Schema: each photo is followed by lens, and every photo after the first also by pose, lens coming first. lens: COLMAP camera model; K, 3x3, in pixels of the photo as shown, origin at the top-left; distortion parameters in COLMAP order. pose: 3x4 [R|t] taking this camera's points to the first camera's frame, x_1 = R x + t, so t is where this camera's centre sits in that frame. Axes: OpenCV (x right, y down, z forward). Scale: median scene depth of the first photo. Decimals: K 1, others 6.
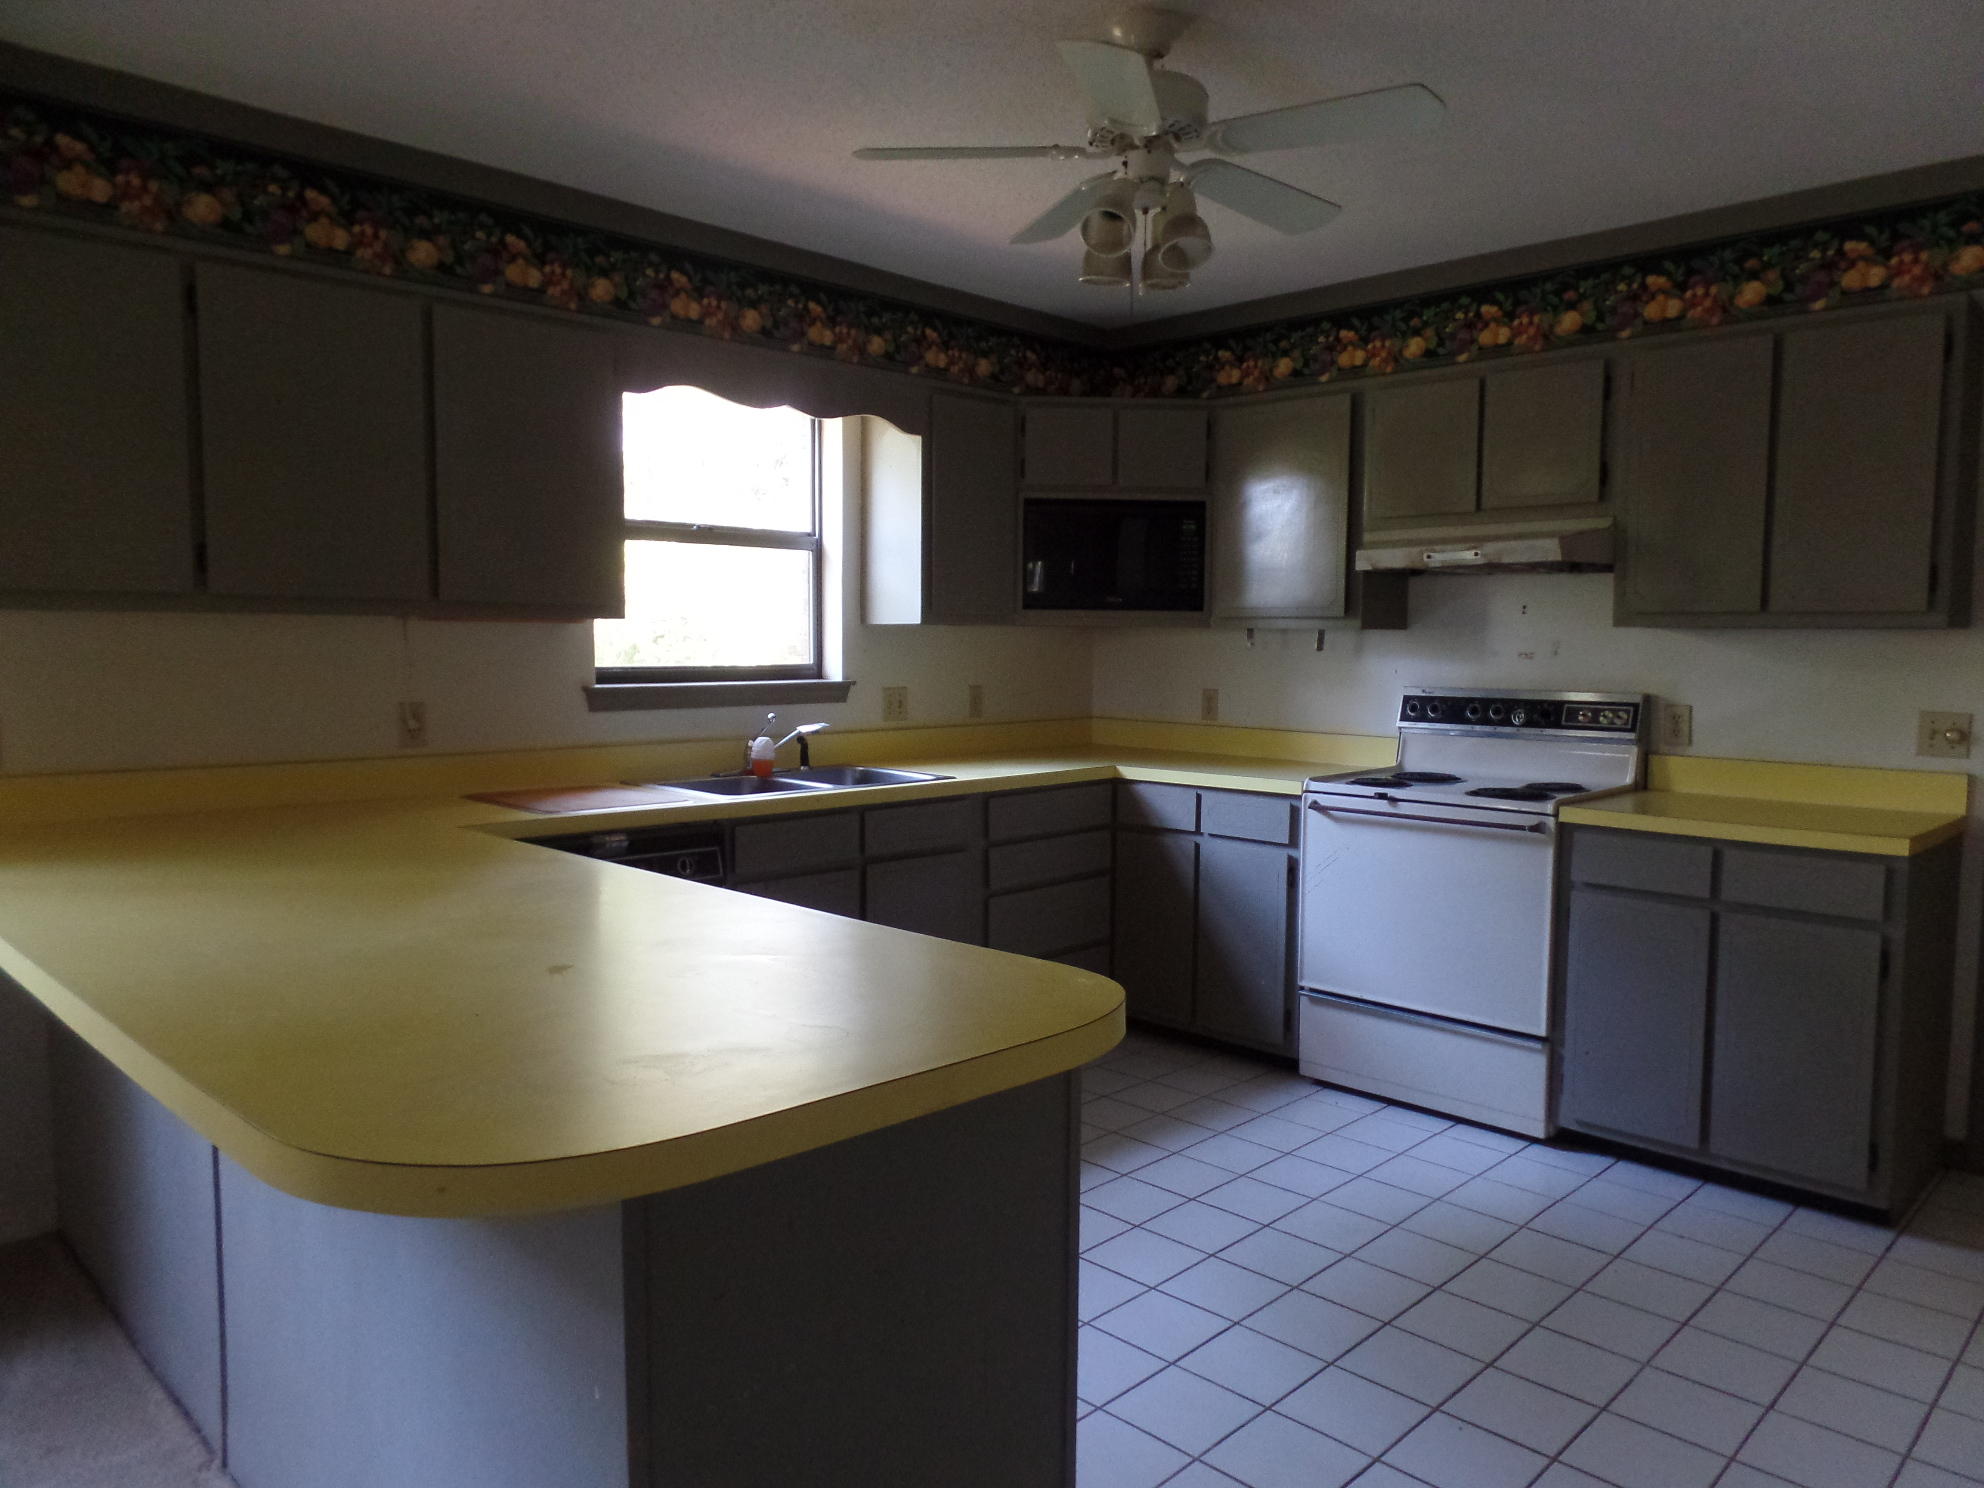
lens RADIAL K [[1372.6, 0, 995.3], [0, 1372.6, 748.2], [0, 0, 1]] dist [0.009973, -0.000969]
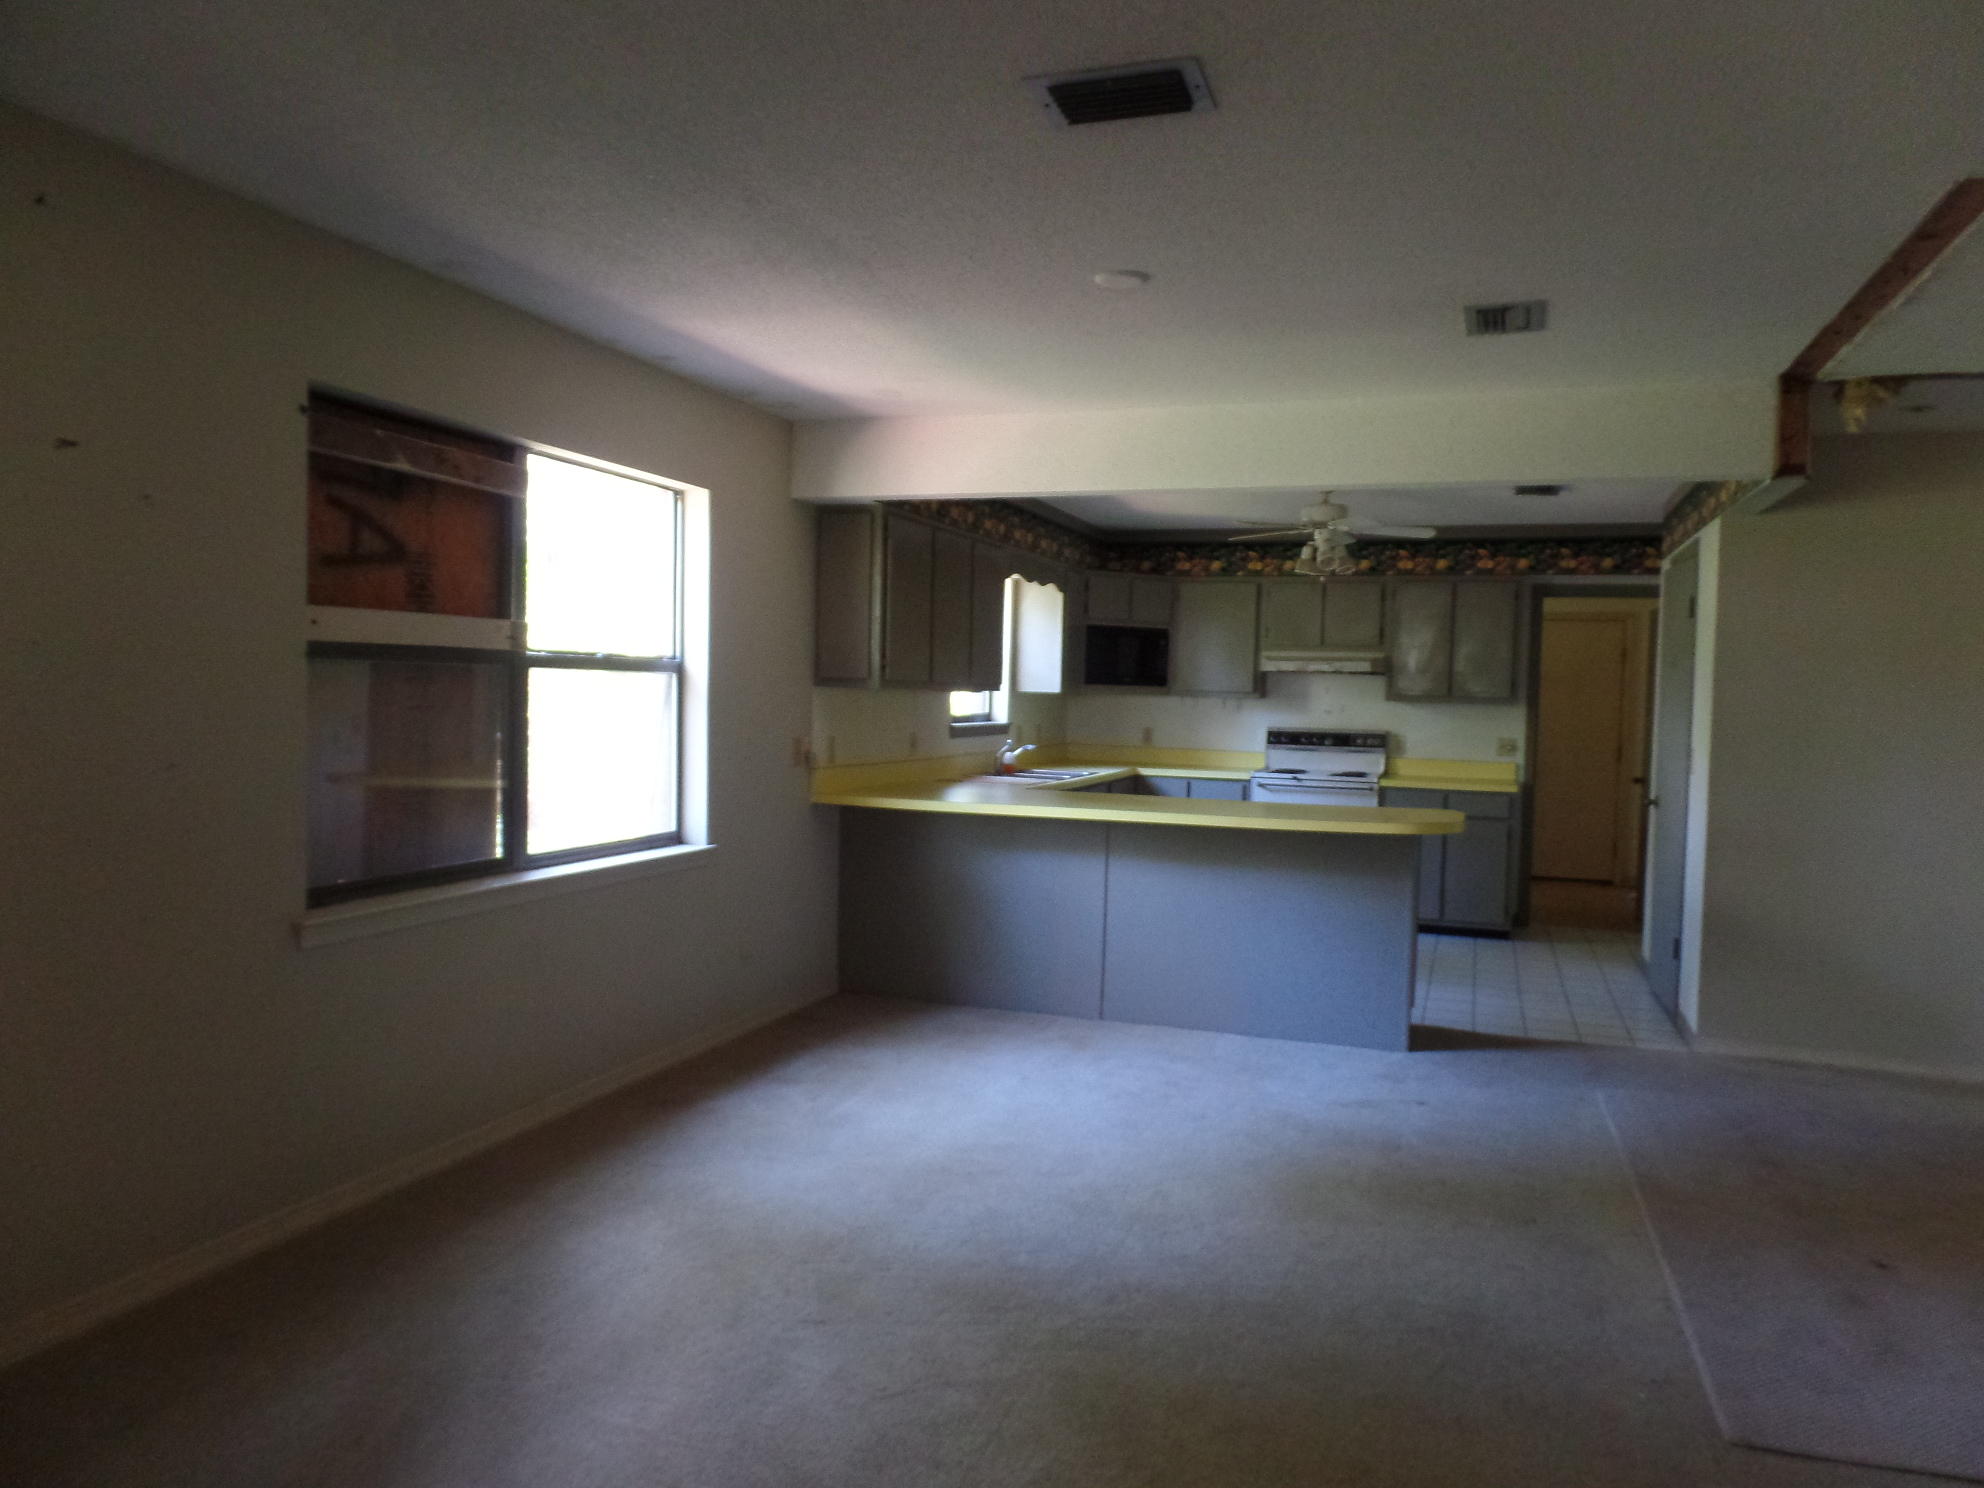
lens RADIAL K [[1372.6, 0, 988.8], [0, 1372.6, 744.5], [0, 0, 1]] dist [0.009973, -0.000969]
pose [[0.902394, -0.002223, 0.430907, -1.009031], [0.016209, 0.999454, -0.028789, 0.034322], [-0.430607, 0.032963, 0.901937, -0.682290]]
